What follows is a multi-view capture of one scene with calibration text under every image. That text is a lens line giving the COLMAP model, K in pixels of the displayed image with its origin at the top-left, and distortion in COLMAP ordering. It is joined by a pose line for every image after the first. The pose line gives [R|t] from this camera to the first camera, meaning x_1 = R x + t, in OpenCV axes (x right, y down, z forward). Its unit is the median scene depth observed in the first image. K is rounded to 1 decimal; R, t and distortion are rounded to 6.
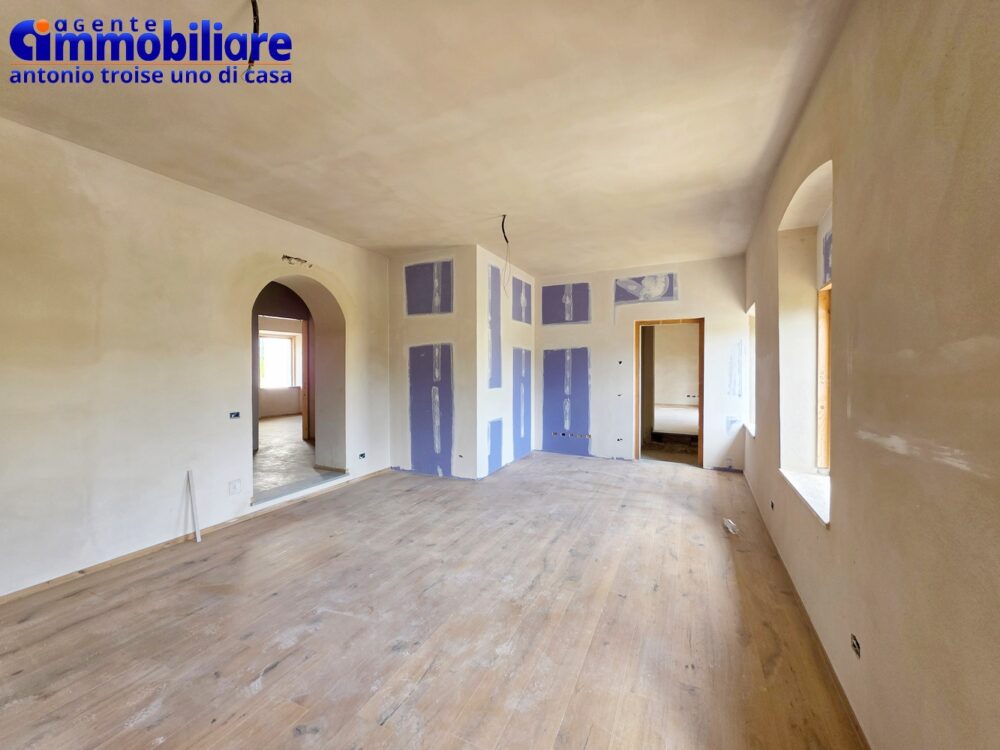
lens RADIAL K [[406.8, 0, 500.3], [0, 406.8, 371.4], [0, 0, 1]] dist [0.001435, 0.000393]
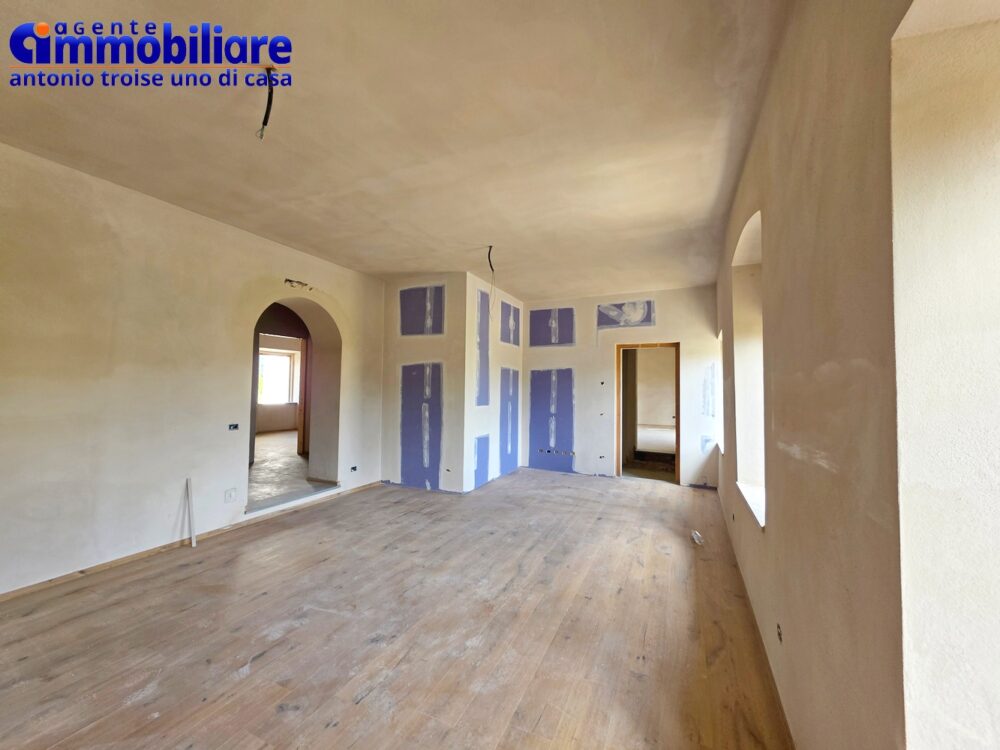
lens RADIAL K [[401.2, 0, 500.9], [0, 401.2, 371.4], [0, 0, 1]] dist [0.001719, 0.000411]
pose [[0.999847, 0.014450, 0.009869, 0.041927], [-0.013933, 0.998622, -0.050589, 0.007477], [-0.010587, 0.050444, 0.998671, -0.078078]]
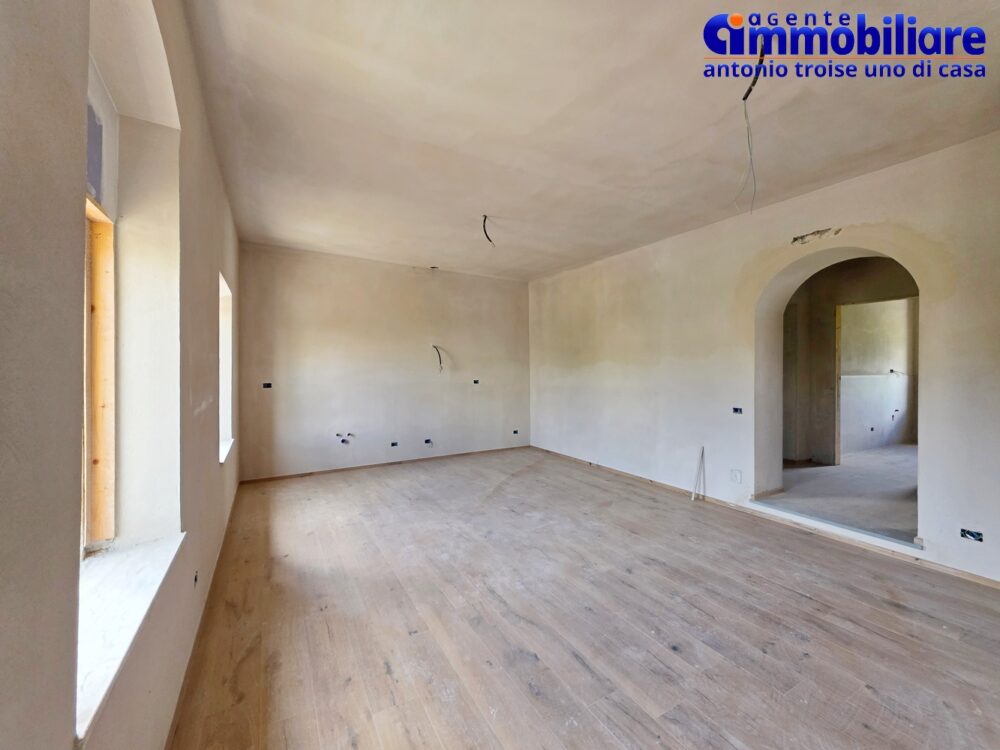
lens RADIAL K [[401.2, 0, 500.9], [0, 401.2, 371.4], [0, 0, 1]] dist [0.001719, 0.000411]
pose [[-0.570747, 0.003451, -0.821118, 0.743778], [-0.012924, 0.999830, 0.013185, -0.004258], [0.821024, 0.018137, -0.570606, 1.365774]]
